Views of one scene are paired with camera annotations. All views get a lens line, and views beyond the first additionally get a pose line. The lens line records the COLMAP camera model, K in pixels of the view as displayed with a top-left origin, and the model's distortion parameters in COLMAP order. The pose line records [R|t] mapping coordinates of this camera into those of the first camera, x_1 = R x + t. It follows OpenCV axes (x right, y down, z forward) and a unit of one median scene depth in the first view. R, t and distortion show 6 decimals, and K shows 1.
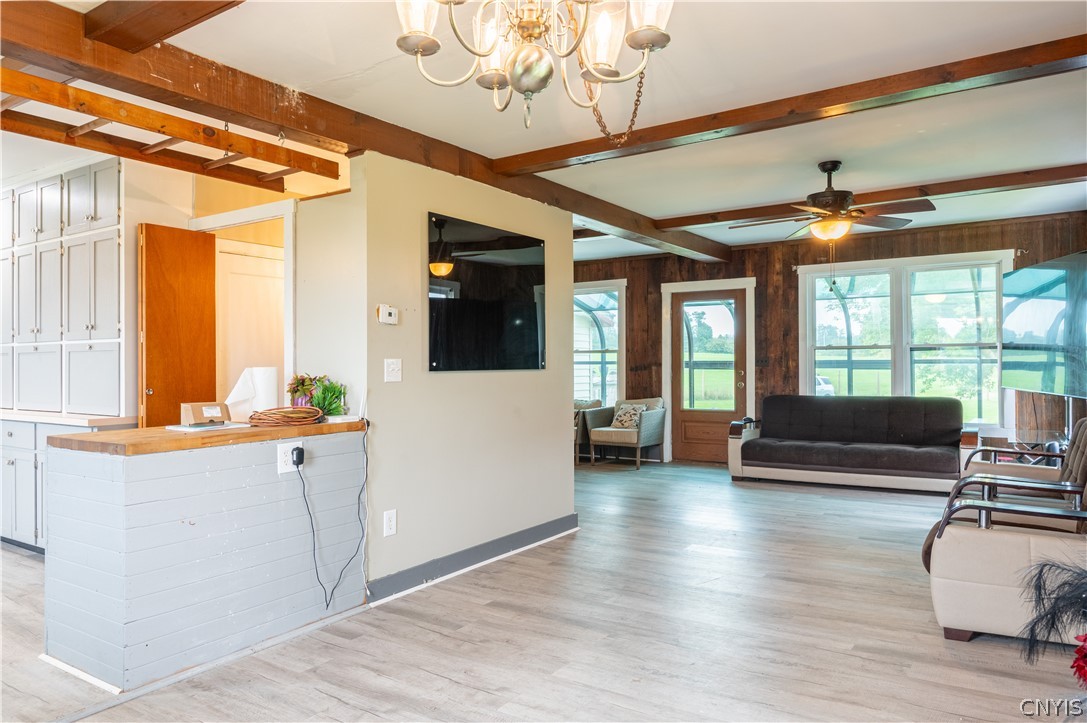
lens RADIAL K [[733.6, 0, 540.0], [0, 733.6, 358.1], [0, 0, 1]] dist [-0.010022, 0.000702]
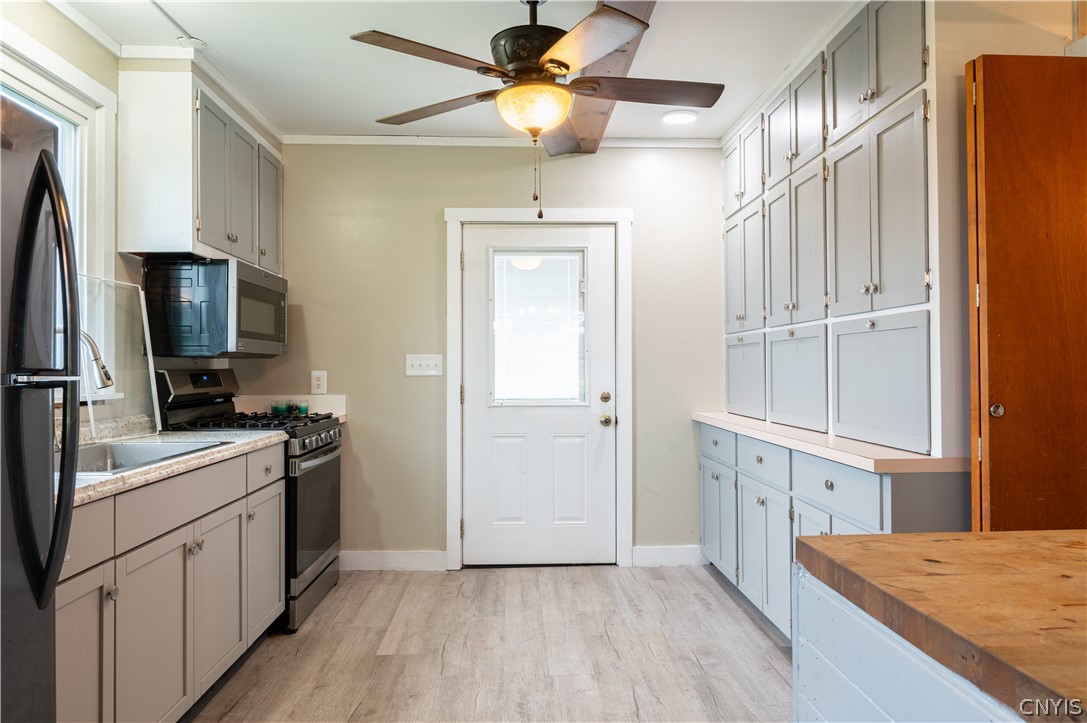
lens RADIAL K [[733.6, 0, 541.2], [0, 733.6, 358.3], [0, 0, 1]] dist [-0.010022, 0.000702]
pose [[0.581936, -0.008484, -0.813190, -0.313553], [0.008565, 0.999954, -0.004303, 0.011821], [0.813189, -0.004461, 0.581982, 0.476075]]
